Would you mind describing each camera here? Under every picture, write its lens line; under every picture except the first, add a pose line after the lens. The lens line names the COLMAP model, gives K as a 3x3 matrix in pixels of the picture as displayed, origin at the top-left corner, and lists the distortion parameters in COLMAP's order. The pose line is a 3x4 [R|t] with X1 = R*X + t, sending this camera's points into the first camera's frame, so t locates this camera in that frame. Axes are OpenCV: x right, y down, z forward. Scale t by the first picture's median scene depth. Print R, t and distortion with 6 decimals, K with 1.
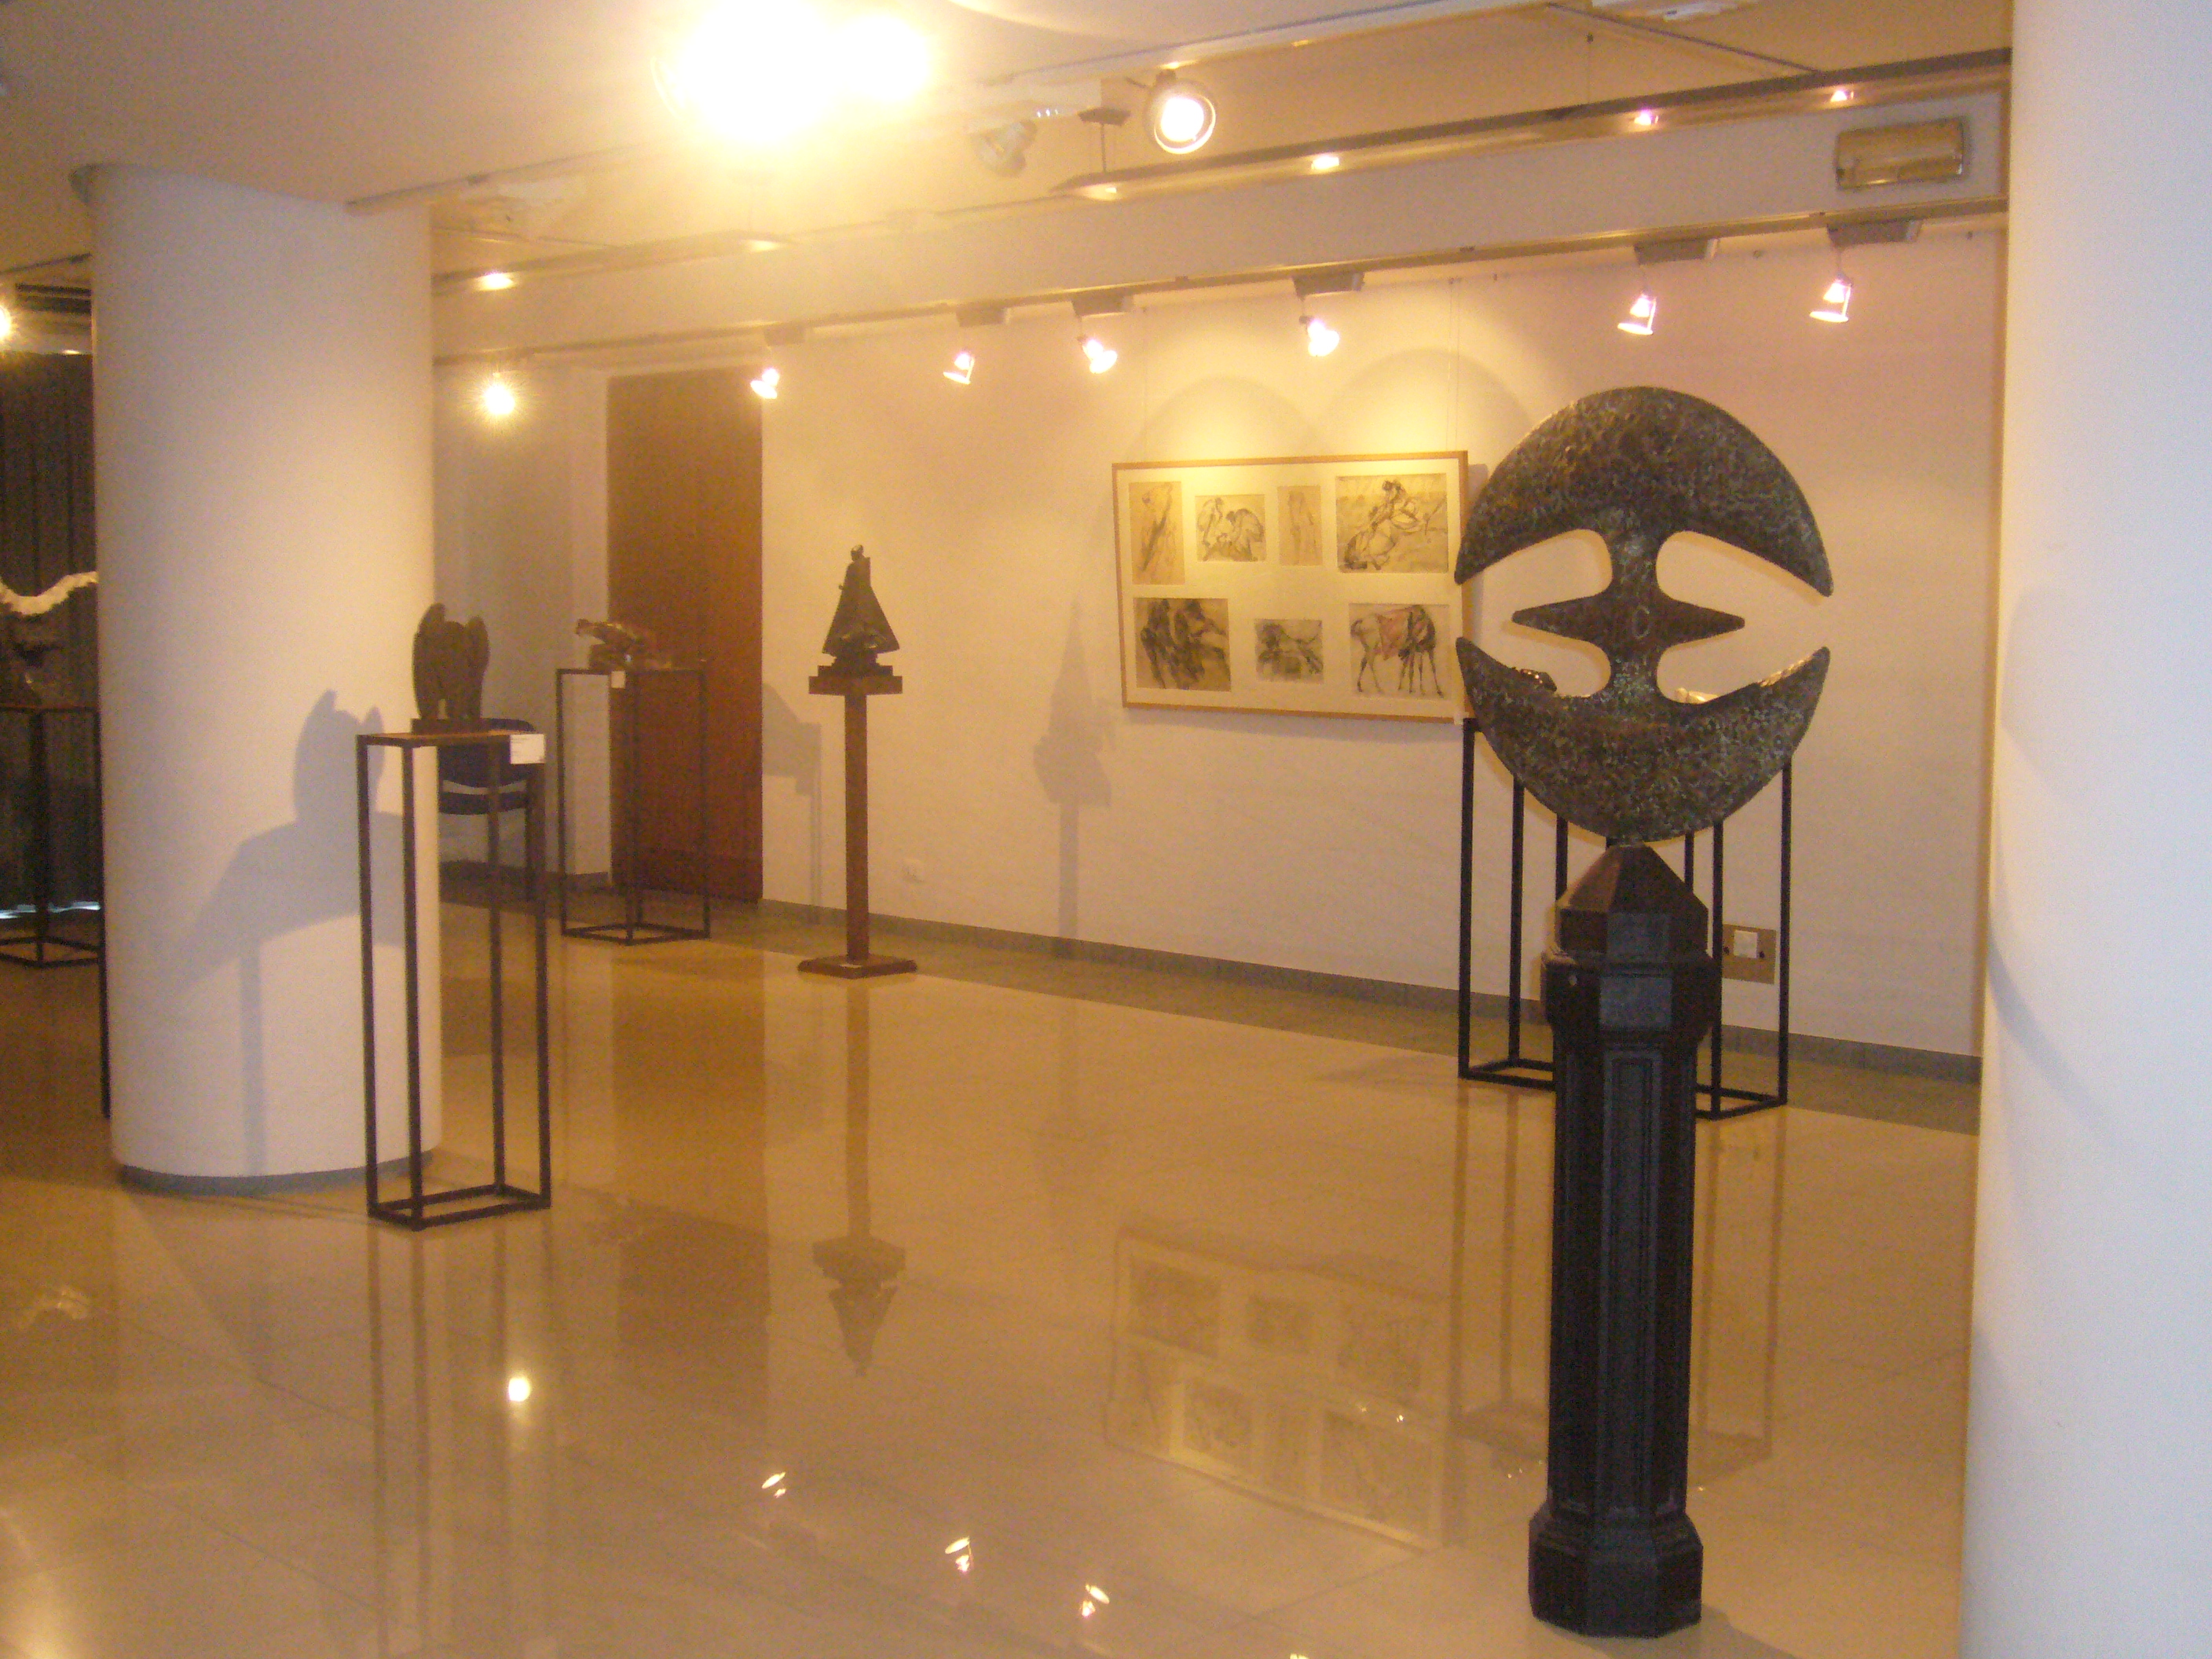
lens RADIAL K [[2882.2, 0, 1106.1], [0, 2882.2, 824.8], [0, 0, 1]] dist [-0.047698, 0.000000]
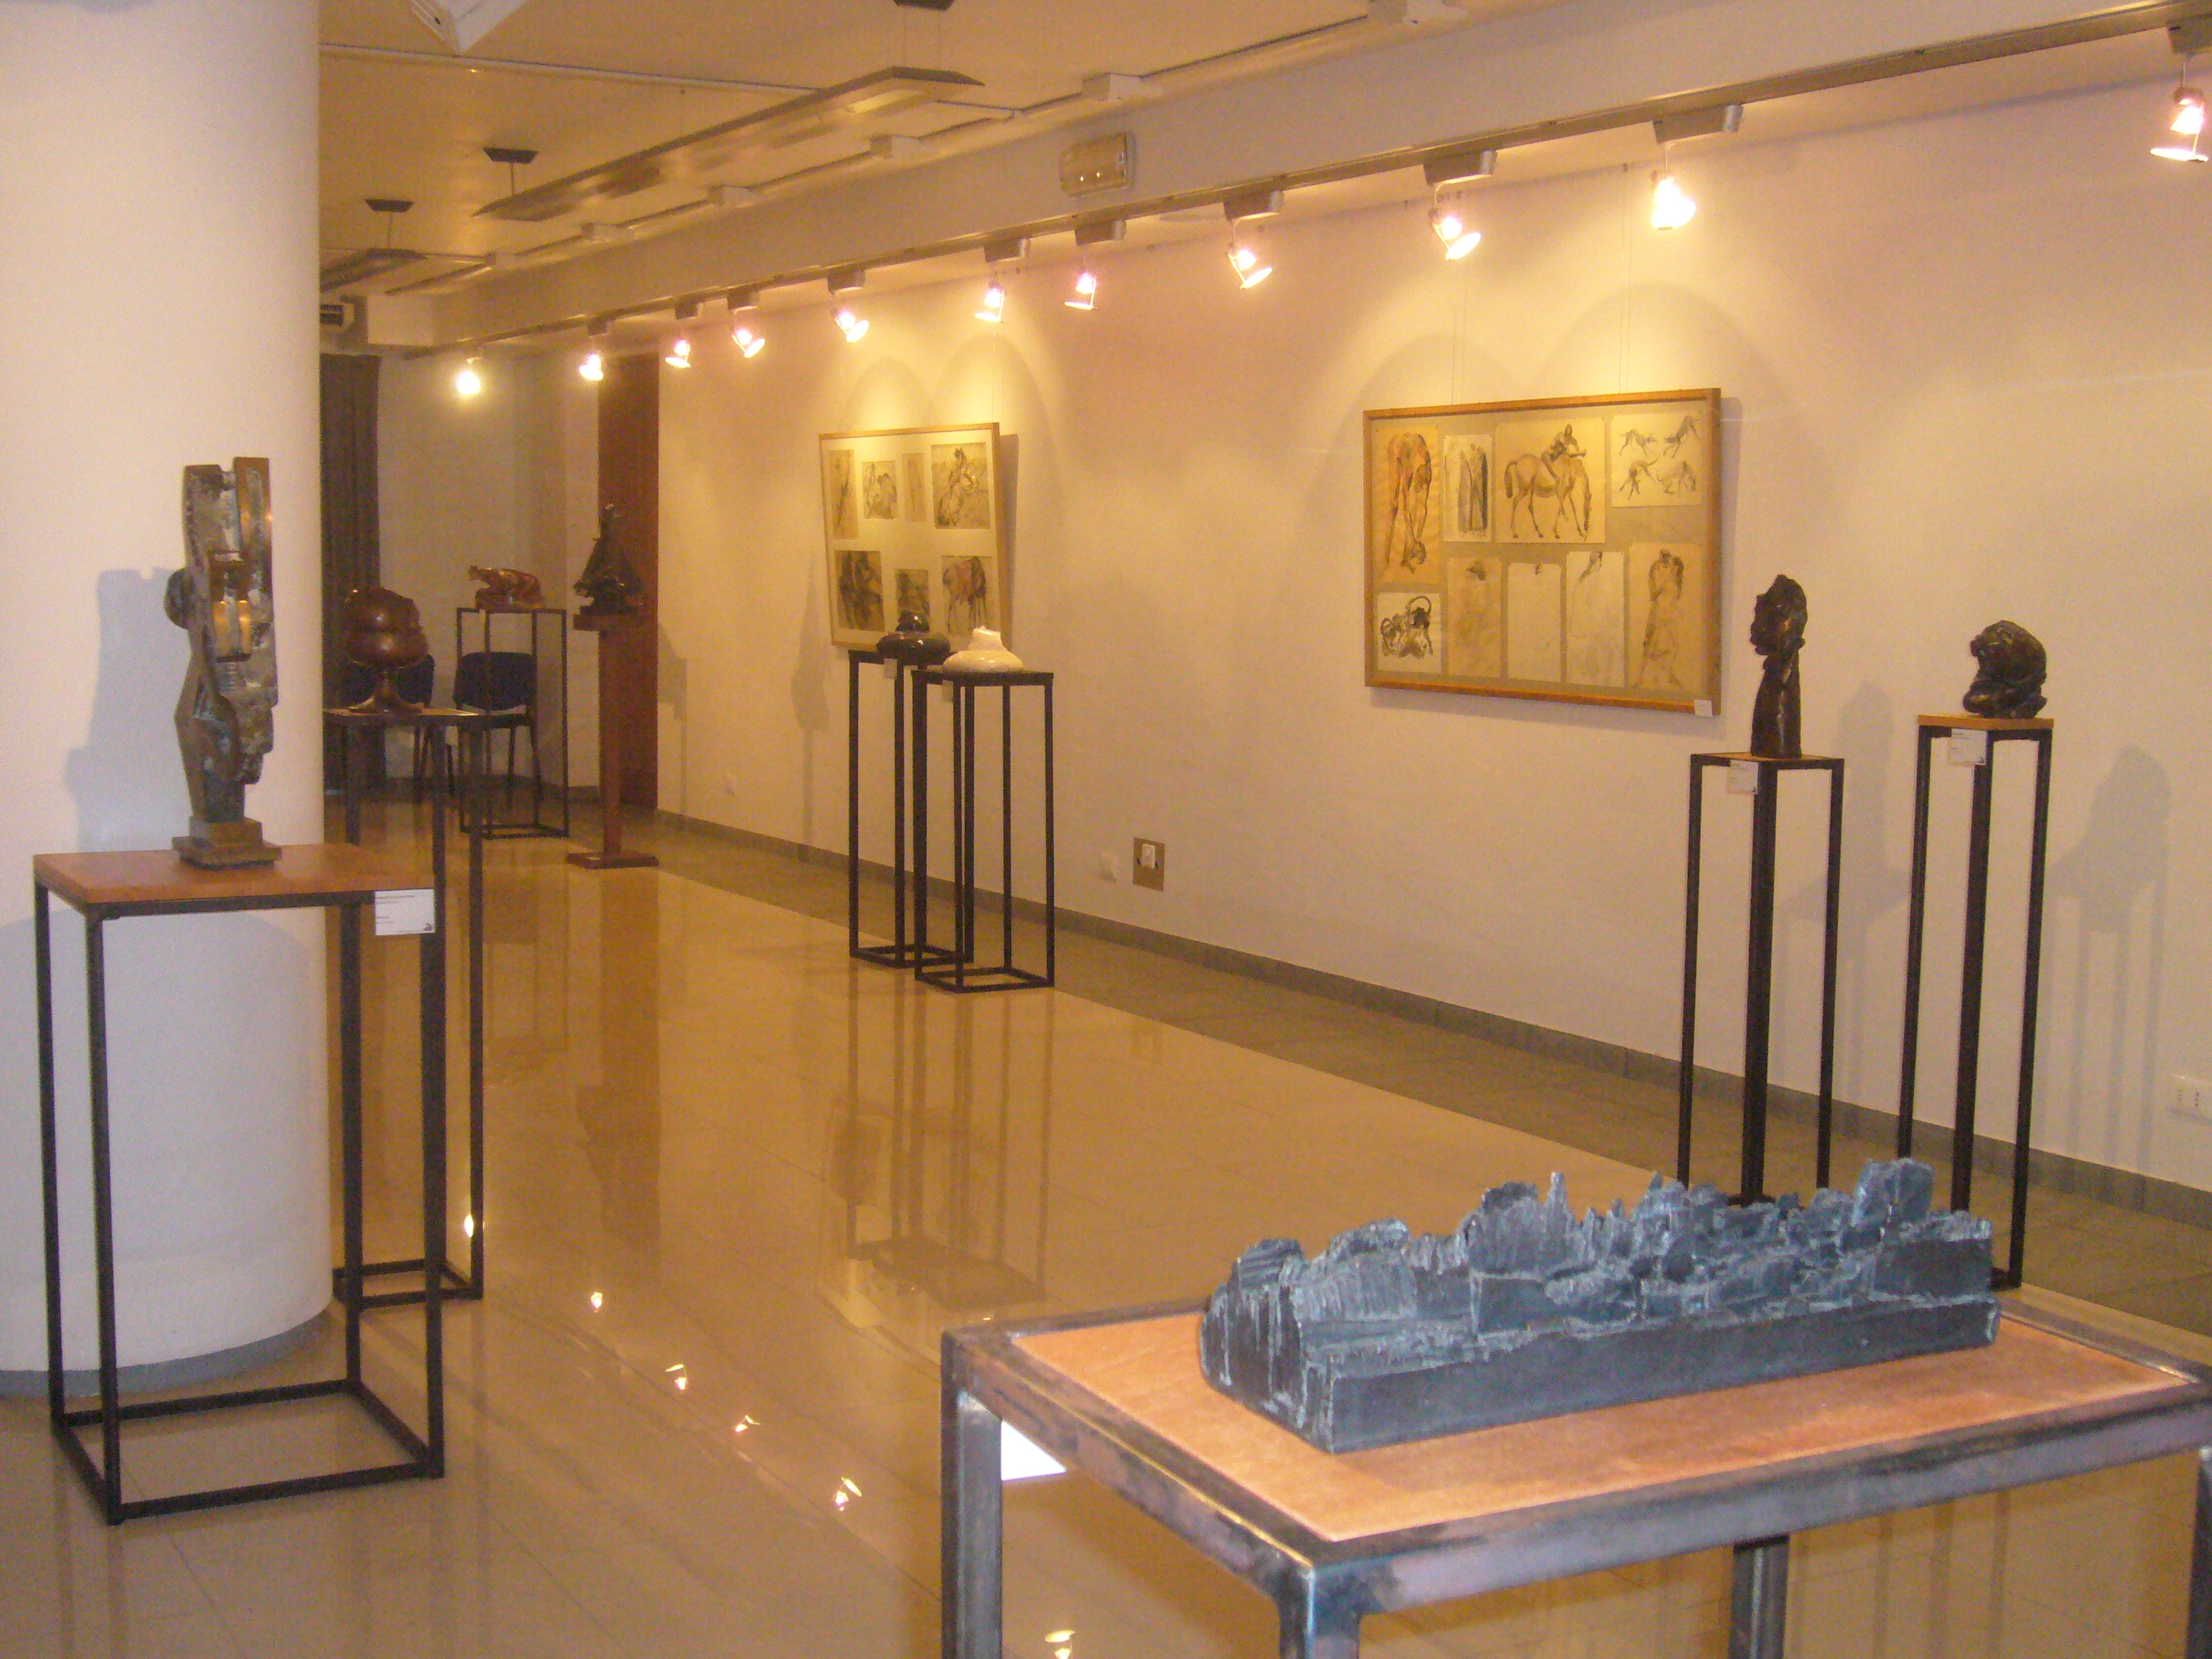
lens RADIAL K [[2882.2, 0, 1106.4], [0, 2882.2, 835.2], [0, 0, 1]] dist [-0.047698, 0.000000]
pose [[0.959763, 0.037070, -0.278355, 0.457847], [-0.033568, 0.999286, 0.017339, 0.012348], [0.278799, -0.007297, 0.960322, -0.085705]]
